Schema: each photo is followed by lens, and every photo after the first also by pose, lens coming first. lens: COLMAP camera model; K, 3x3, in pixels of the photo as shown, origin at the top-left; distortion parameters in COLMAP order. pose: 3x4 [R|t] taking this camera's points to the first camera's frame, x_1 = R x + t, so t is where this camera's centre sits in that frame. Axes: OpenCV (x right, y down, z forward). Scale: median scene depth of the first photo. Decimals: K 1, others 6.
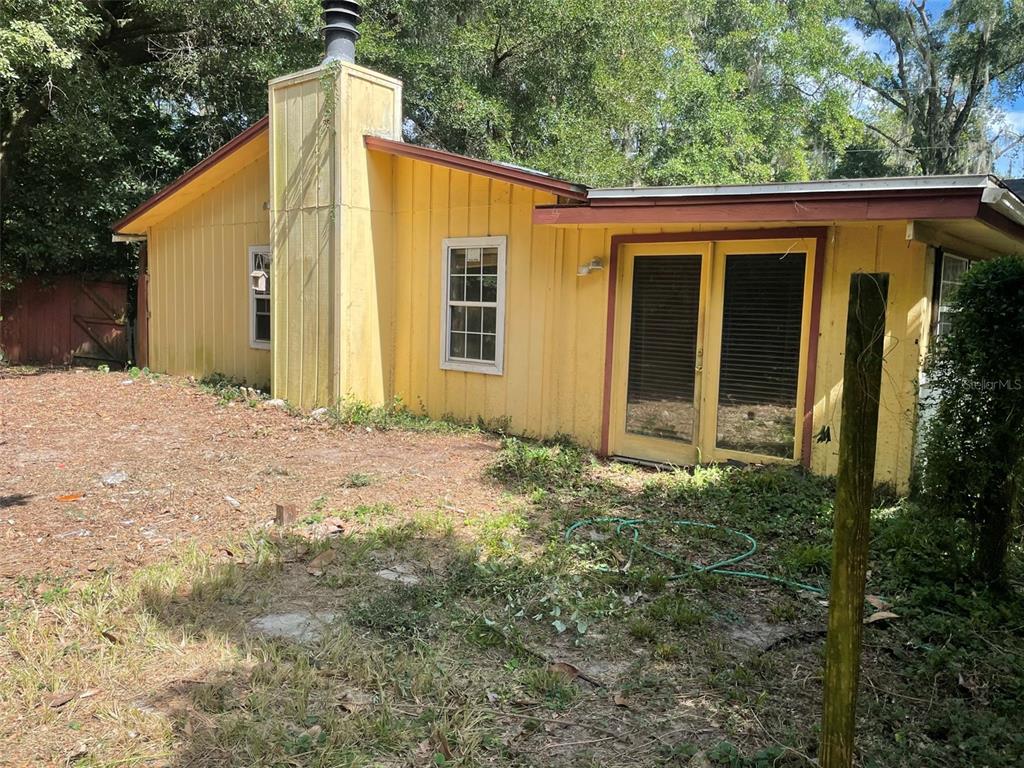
lens RADIAL K [[781.5, 0, 512.5], [0, 781.5, 381.9], [0, 0, 1]] dist [0.105157, -0.149093]
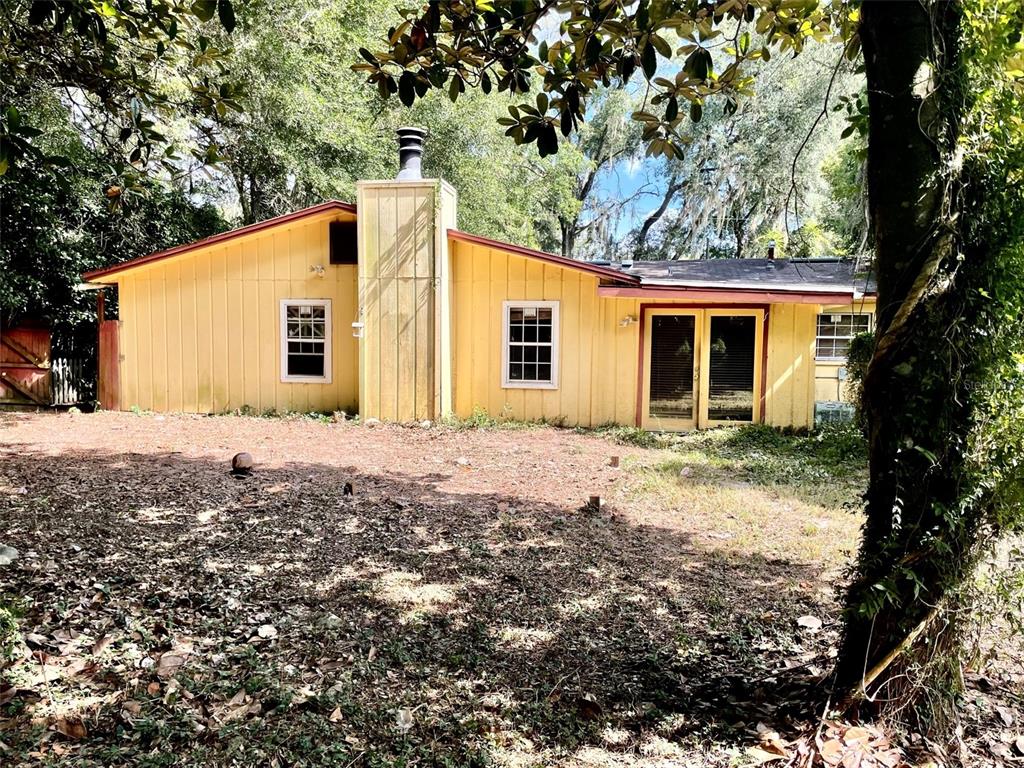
lens RADIAL K [[780.1, 0, 511.5], [0, 780.1, 388.8], [0, 0, 1]] dist [0.100905, -0.142395]
pose [[0.866149, -0.056322, 0.496603, -0.840210], [0.063849, 0.997958, 0.001820, -0.017413], [-0.495691, 0.030131, 0.867976, -0.296907]]
